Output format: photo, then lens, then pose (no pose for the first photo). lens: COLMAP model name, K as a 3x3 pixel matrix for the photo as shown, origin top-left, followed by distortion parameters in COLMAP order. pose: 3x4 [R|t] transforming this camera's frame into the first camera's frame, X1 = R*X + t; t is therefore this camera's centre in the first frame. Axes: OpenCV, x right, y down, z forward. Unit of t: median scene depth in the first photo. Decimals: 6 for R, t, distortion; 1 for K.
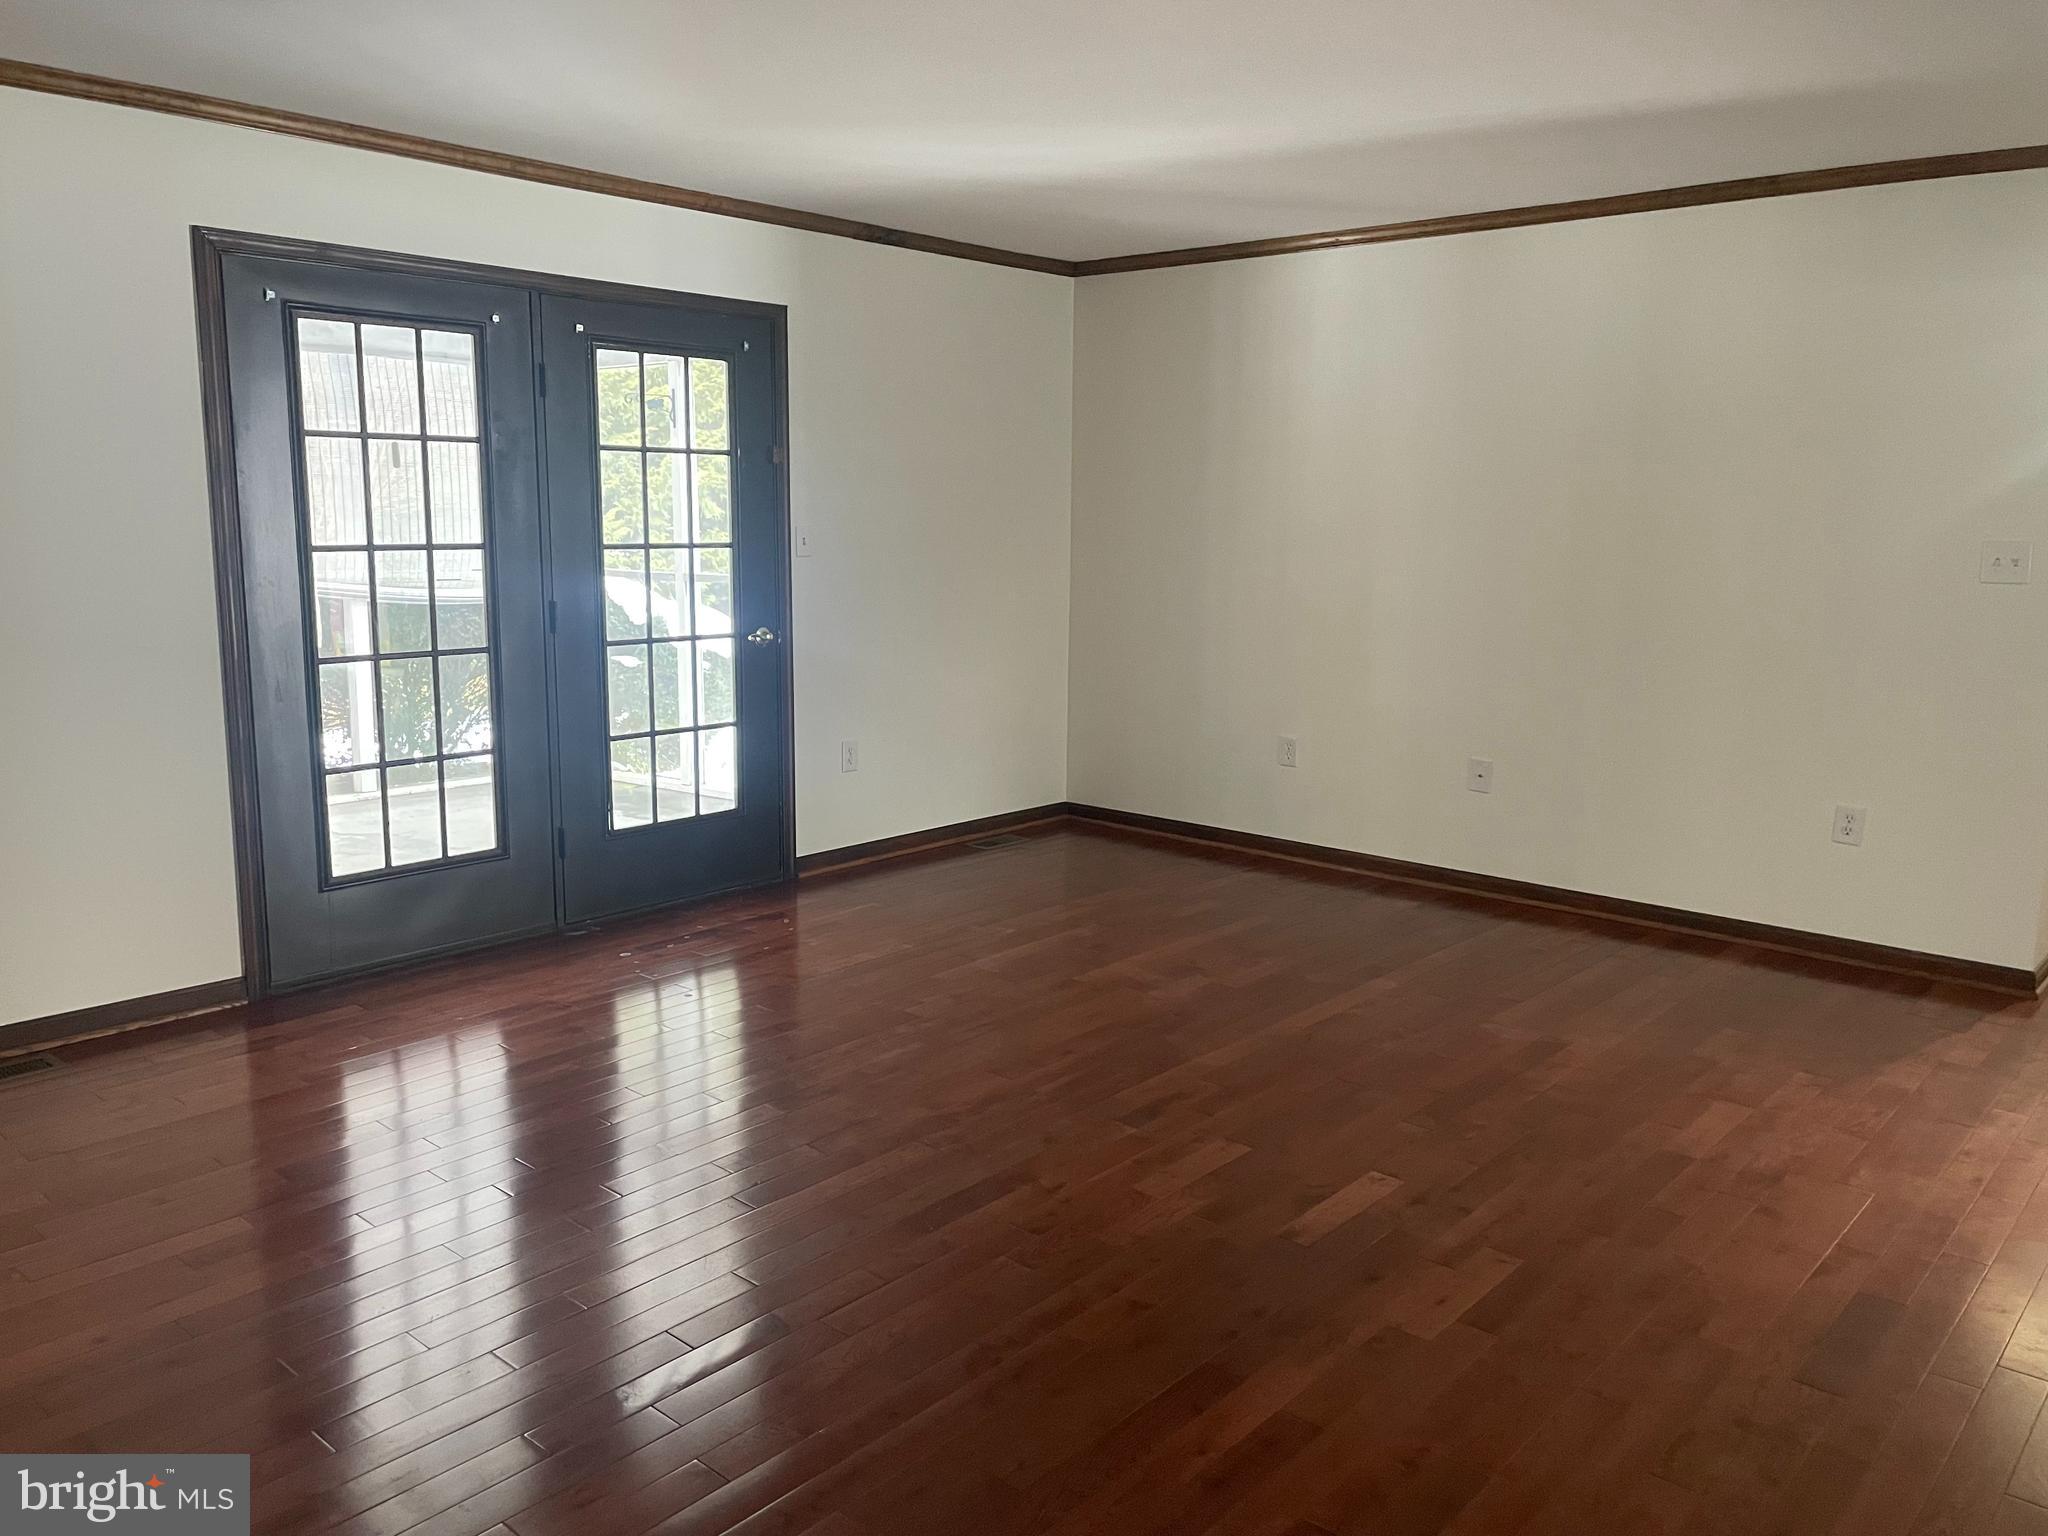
lens RADIAL K [[1552.0, 0, 1025.8], [0, 1552.0, 734.5], [0, 0, 1]] dist [0.098969, -0.123938]
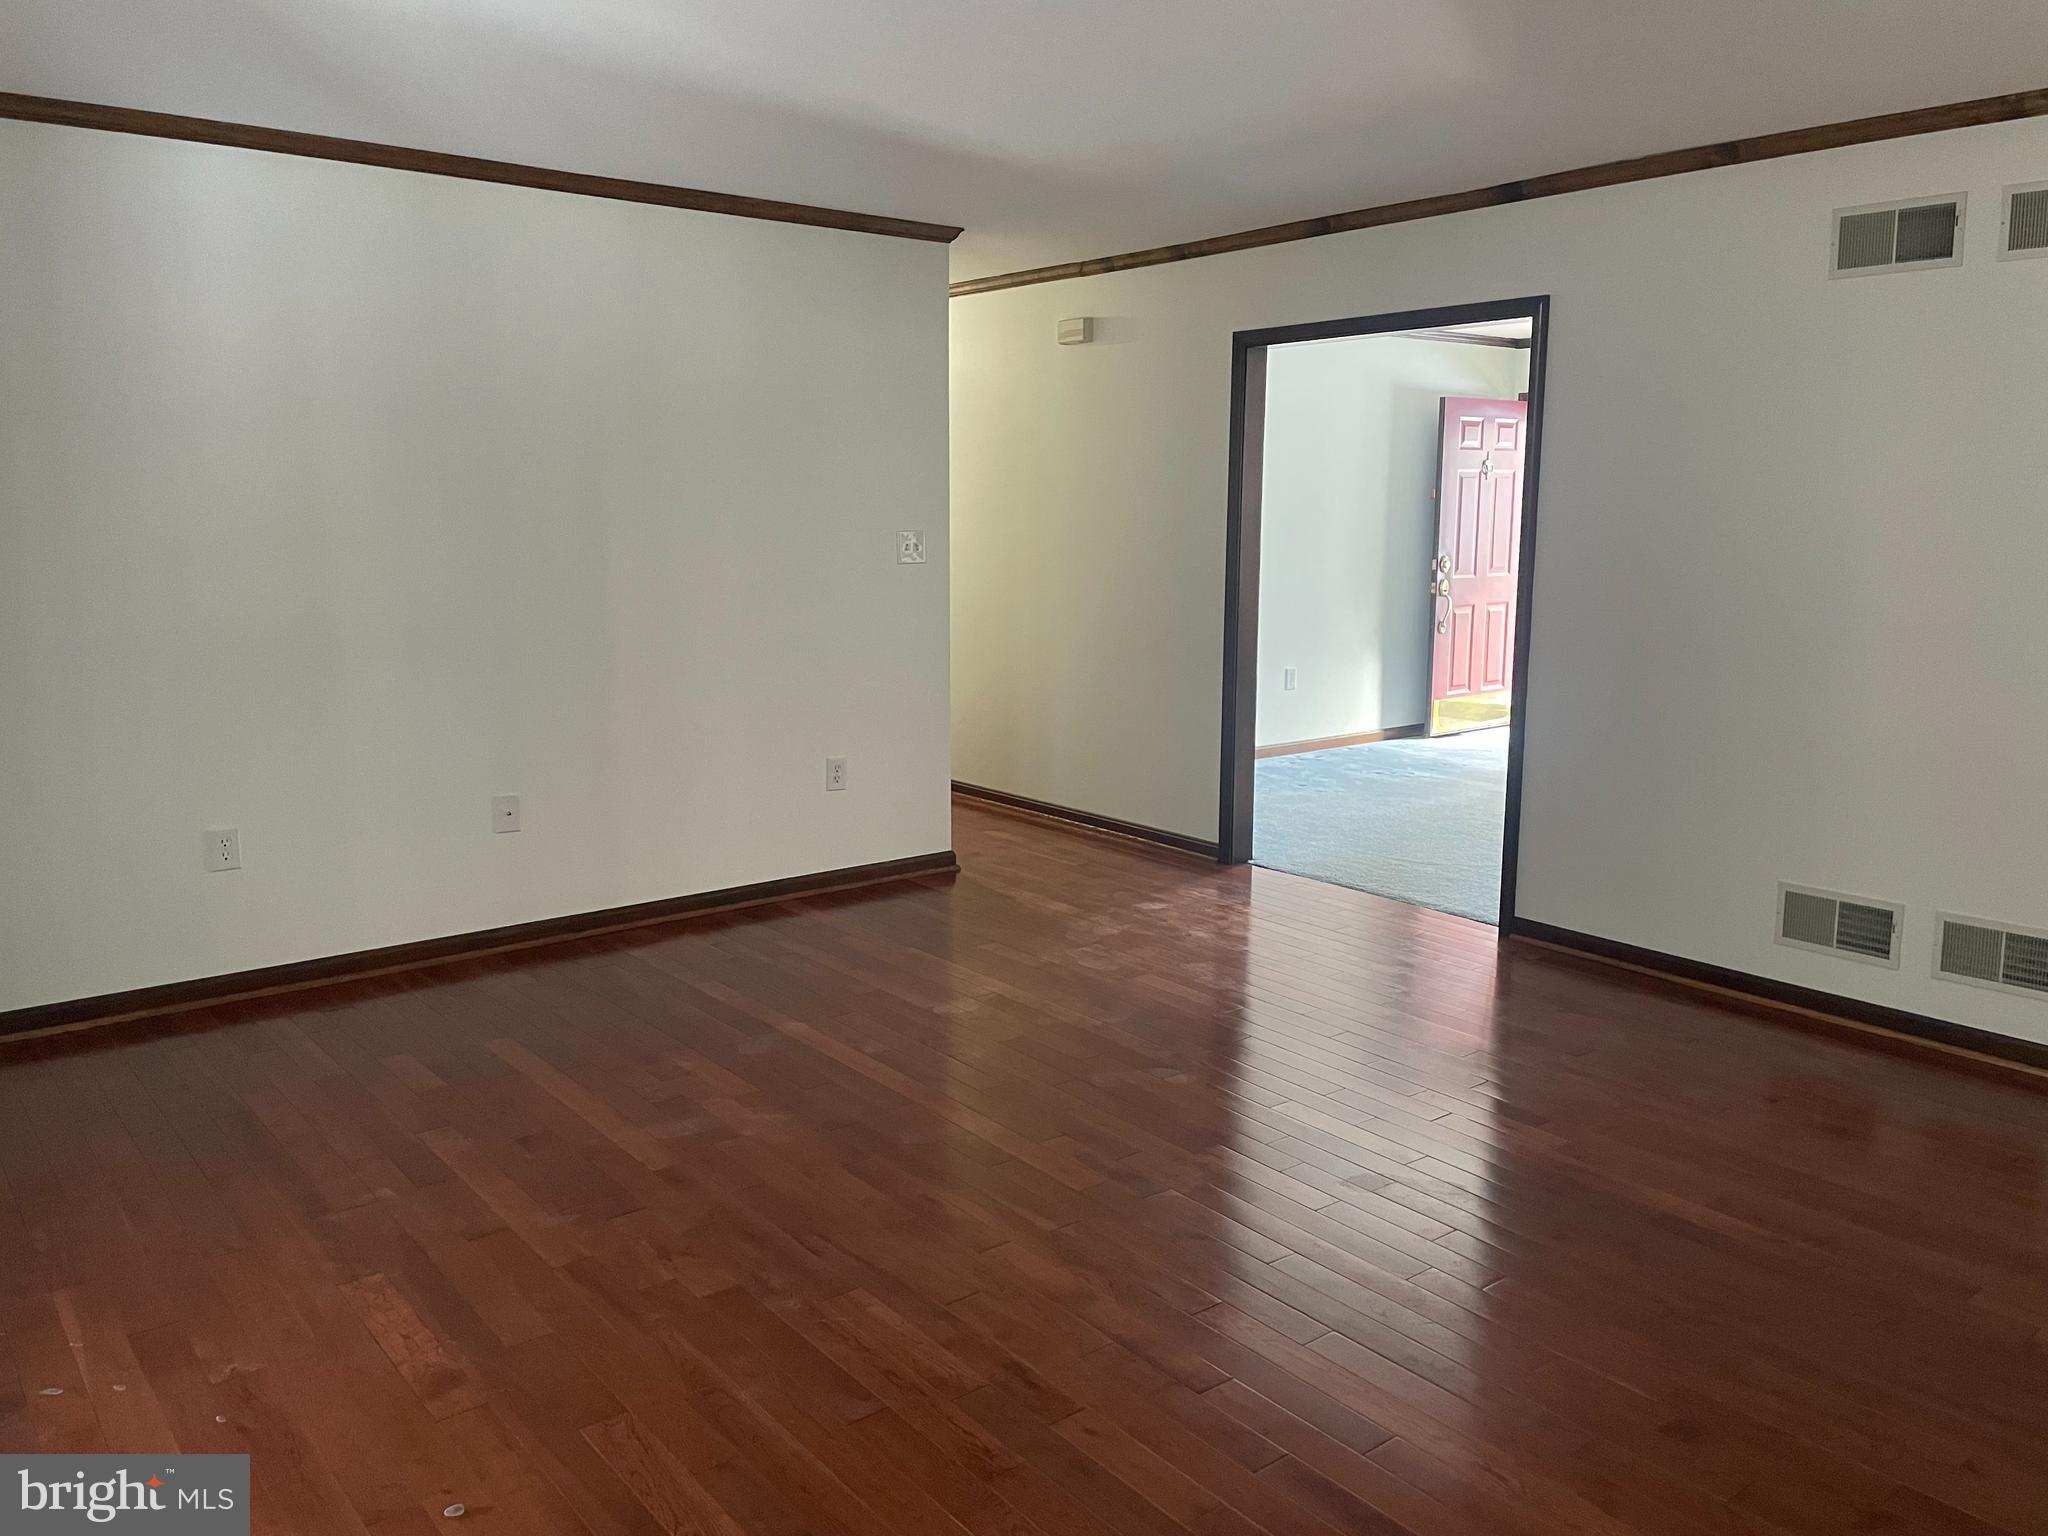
lens RADIAL K [[1552.0, 0, 1025.8], [0, 1552.0, 734.5], [0, 0, 1]] dist [0.098969, -0.123938]
pose [[0.172711, -0.160483, 0.971811, -0.598729], [0.139440, 0.980684, 0.137167, -0.114697], [-0.975052, 0.111819, 0.191753, 0.644982]]
